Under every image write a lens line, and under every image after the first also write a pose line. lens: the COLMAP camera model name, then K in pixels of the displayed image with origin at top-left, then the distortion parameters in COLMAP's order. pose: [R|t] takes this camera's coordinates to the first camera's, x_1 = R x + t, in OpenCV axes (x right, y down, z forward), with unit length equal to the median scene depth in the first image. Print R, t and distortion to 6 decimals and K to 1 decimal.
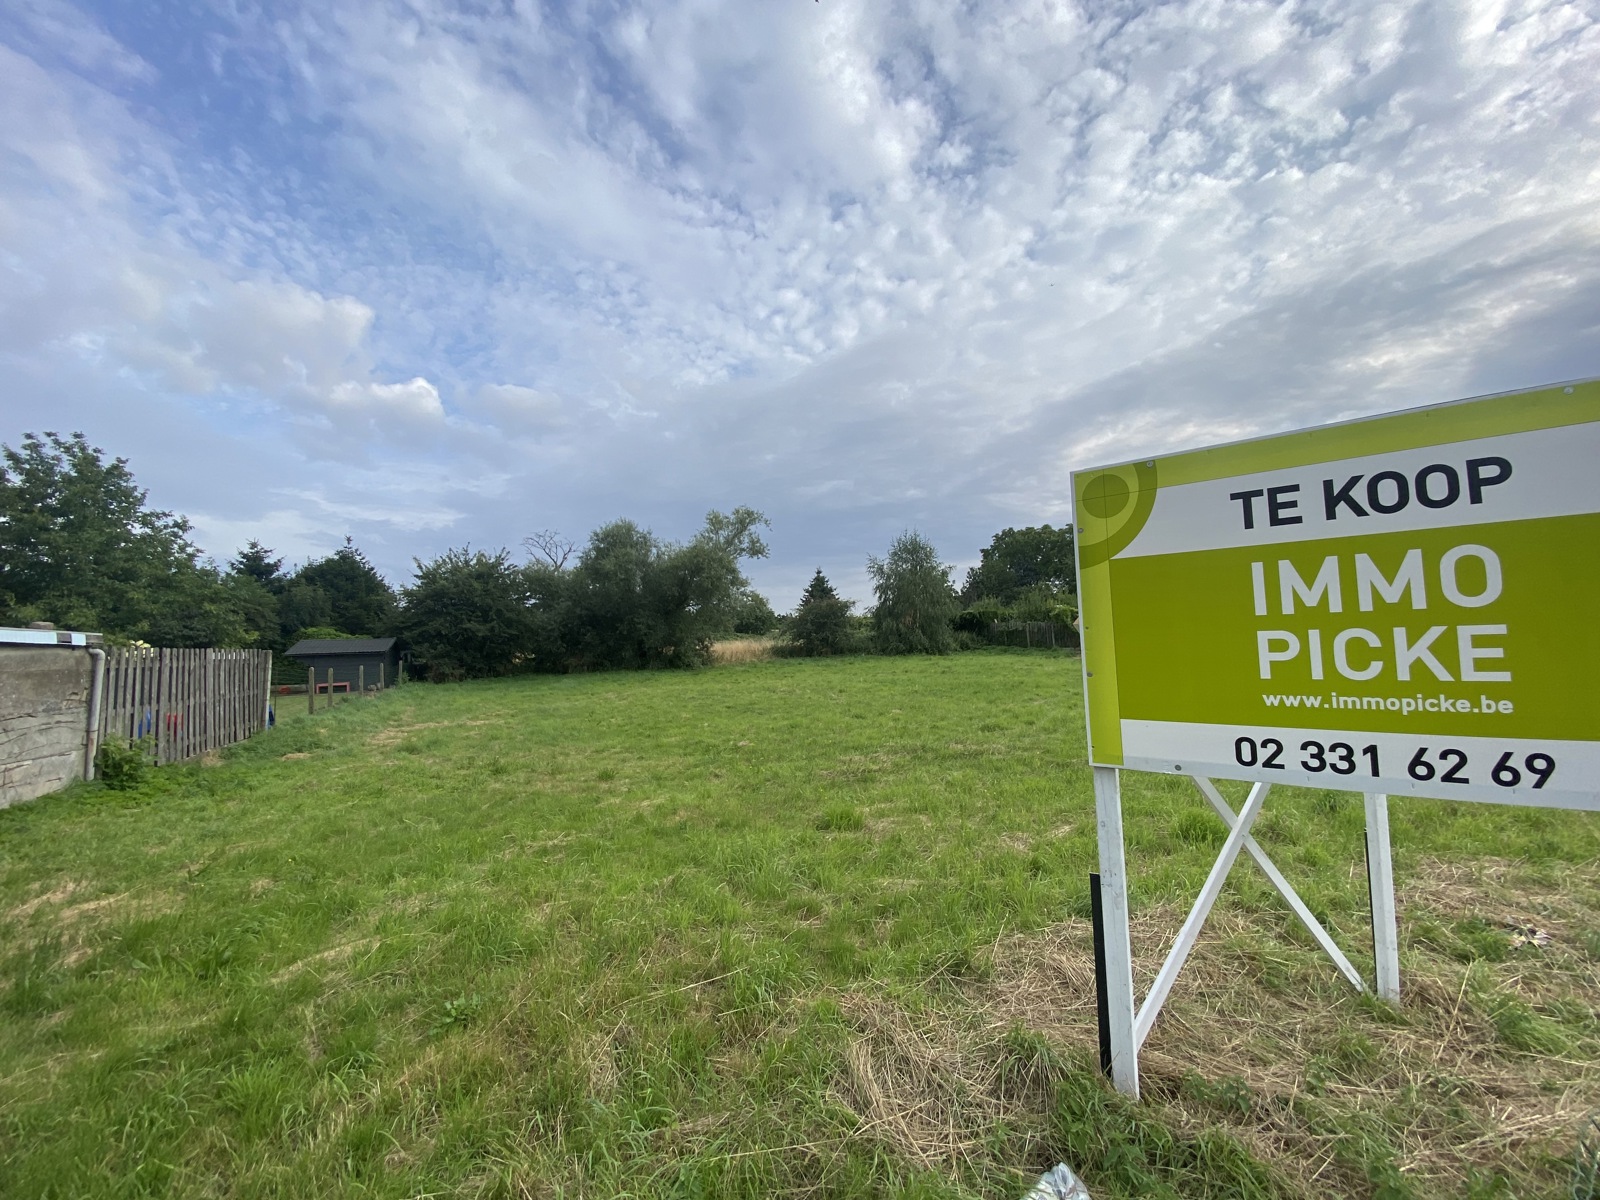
lens RADIAL K [[660.1, 0, 816.8], [0, 660.1, 620.8], [0, 0, 1]] dist [-0.002378, -0.009372]
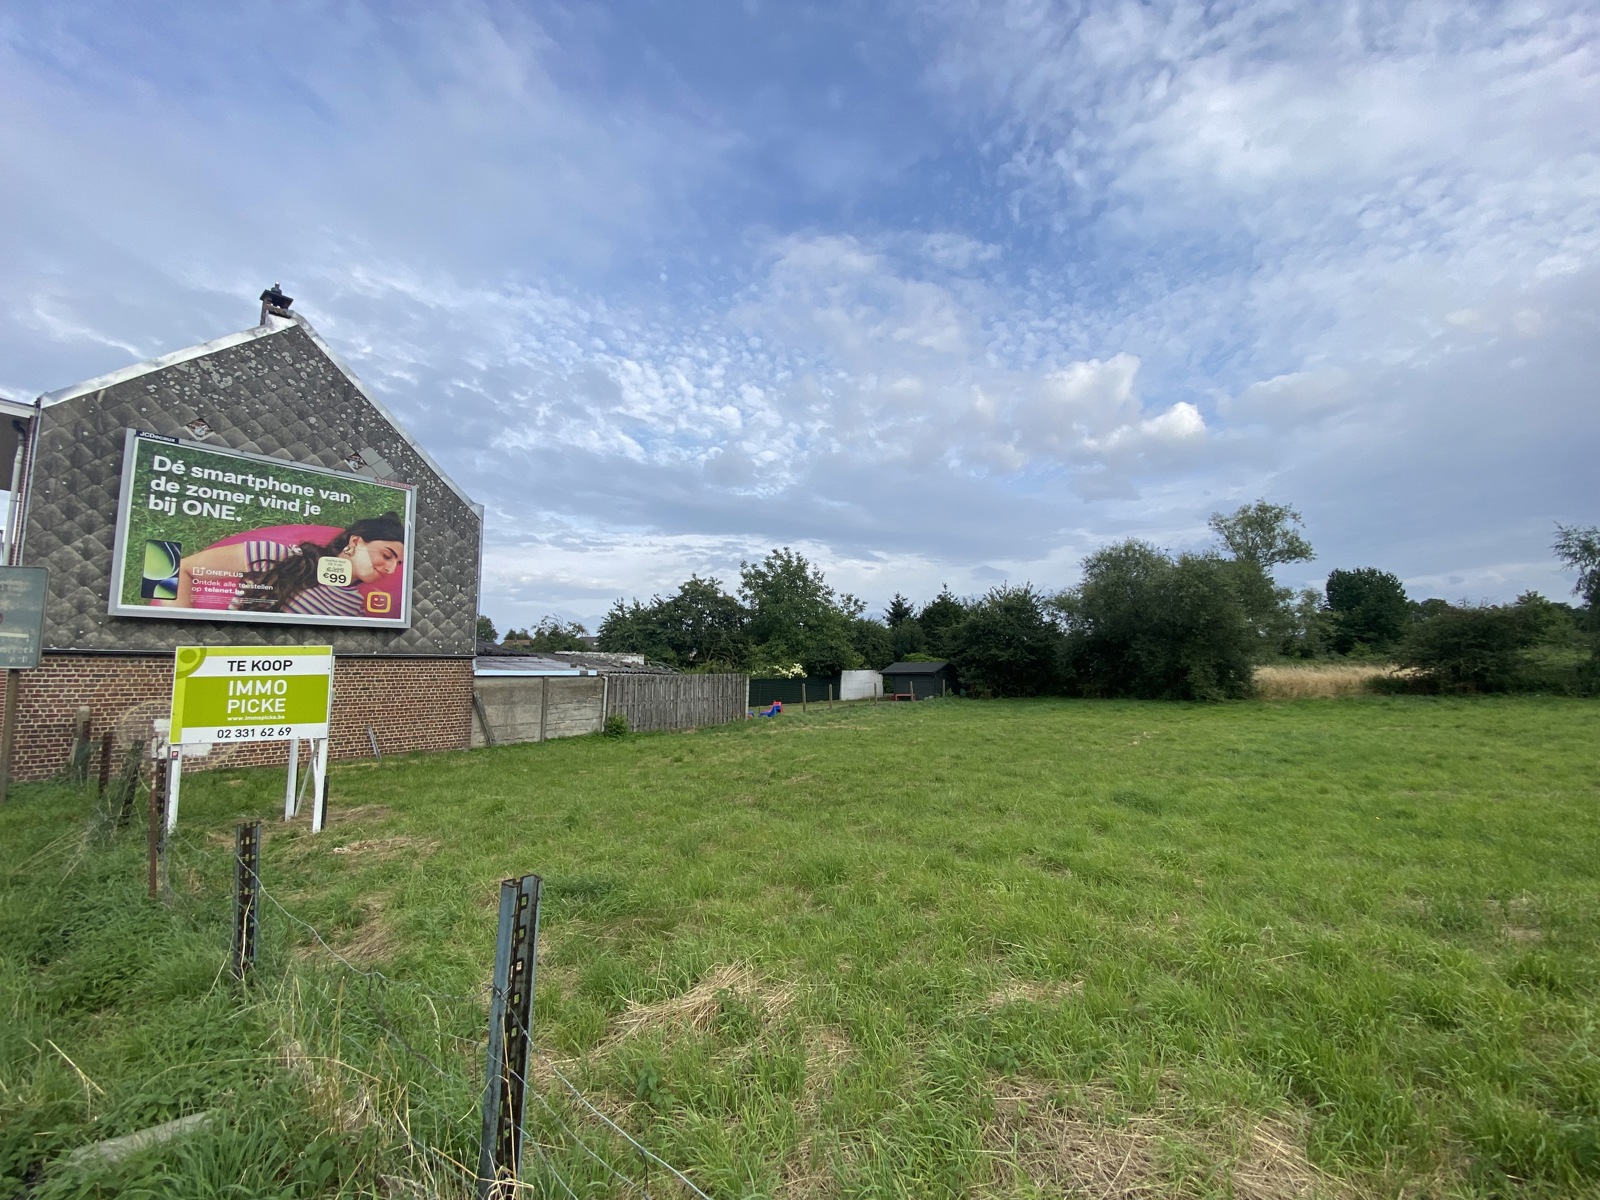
lens RADIAL K [[660.1, 0, 800.3], [0, 660.1, 593.4], [0, 0, 1]] dist [-0.002378, -0.009372]
pose [[0.456776, -0.079165, -0.886052, 0.277632], [0.023860, 0.996764, -0.076757, -0.011312], [0.889262, 0.013919, 0.457187, 0.106796]]
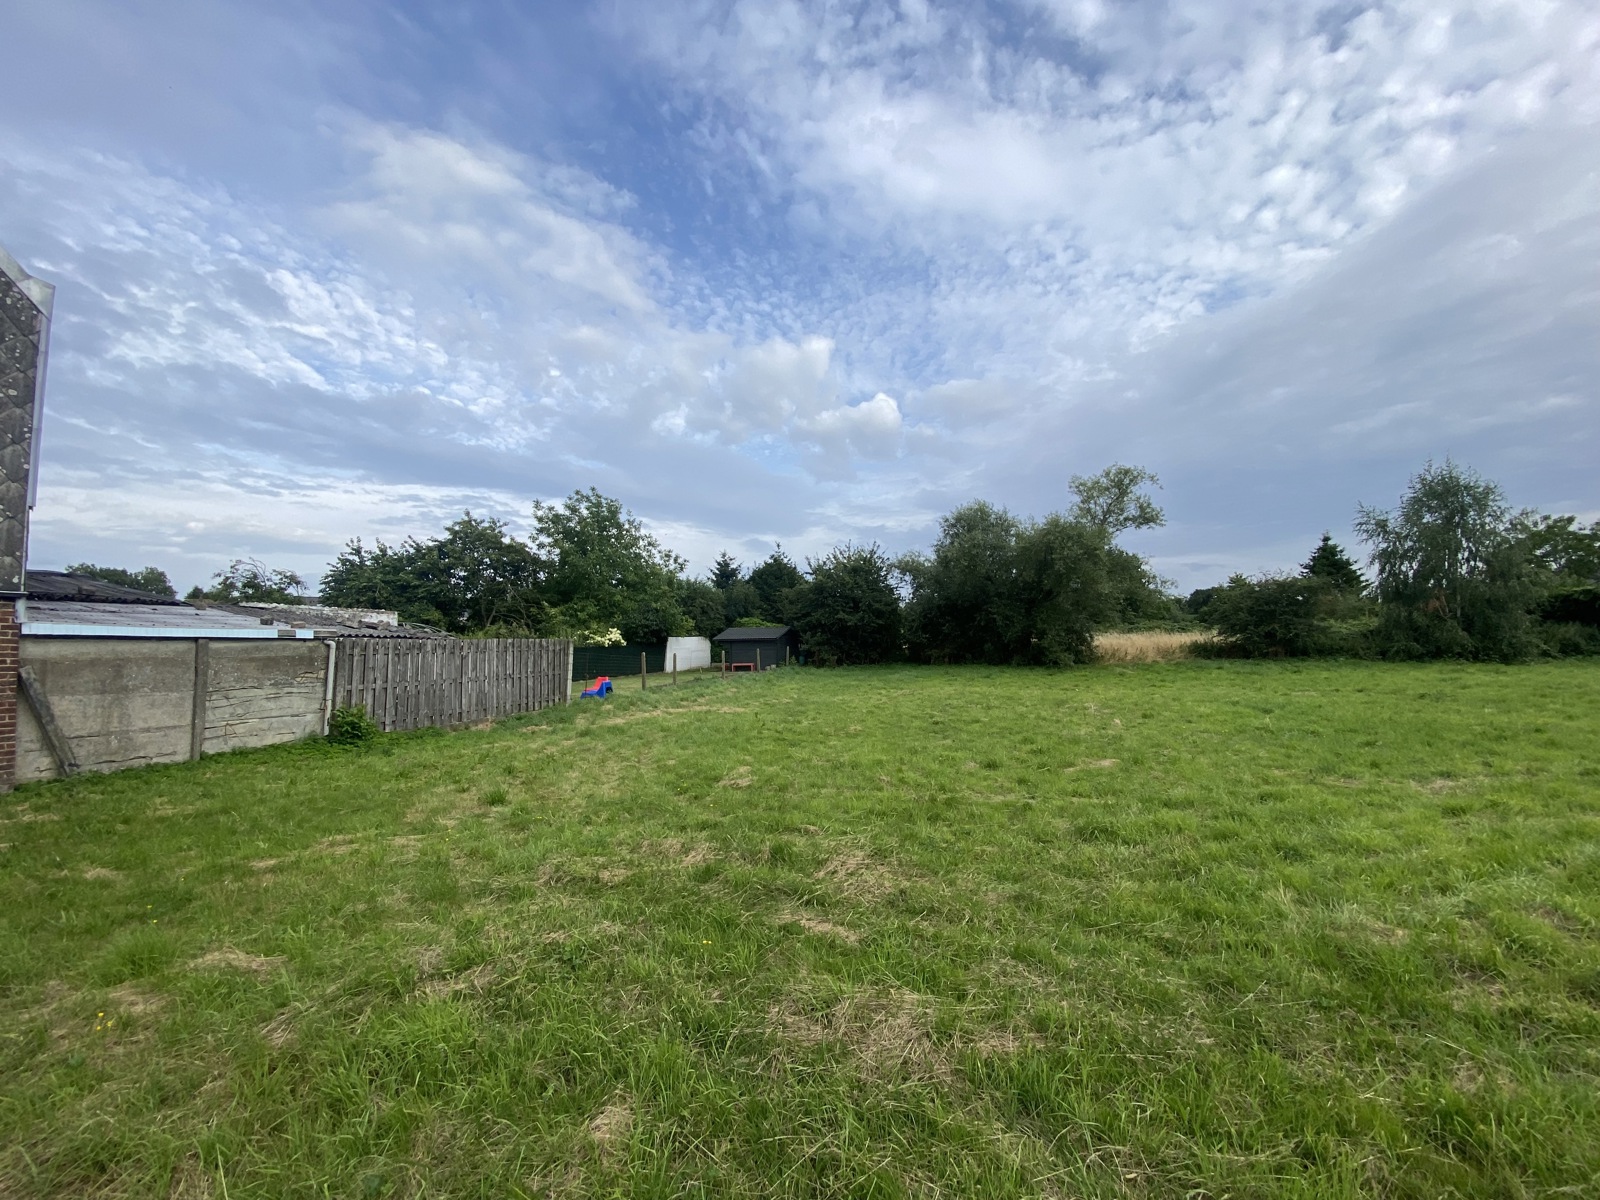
lens RADIAL K [[660.1, 0, 811.8], [0, 660.1, 611.7], [0, 0, 1]] dist [-0.002378, -0.009372]
pose [[0.727425, -0.006899, -0.686152, 0.130470], [0.010968, 0.999939, 0.001574, -0.002113], [0.686099, -0.008670, 0.727456, 0.136821]]
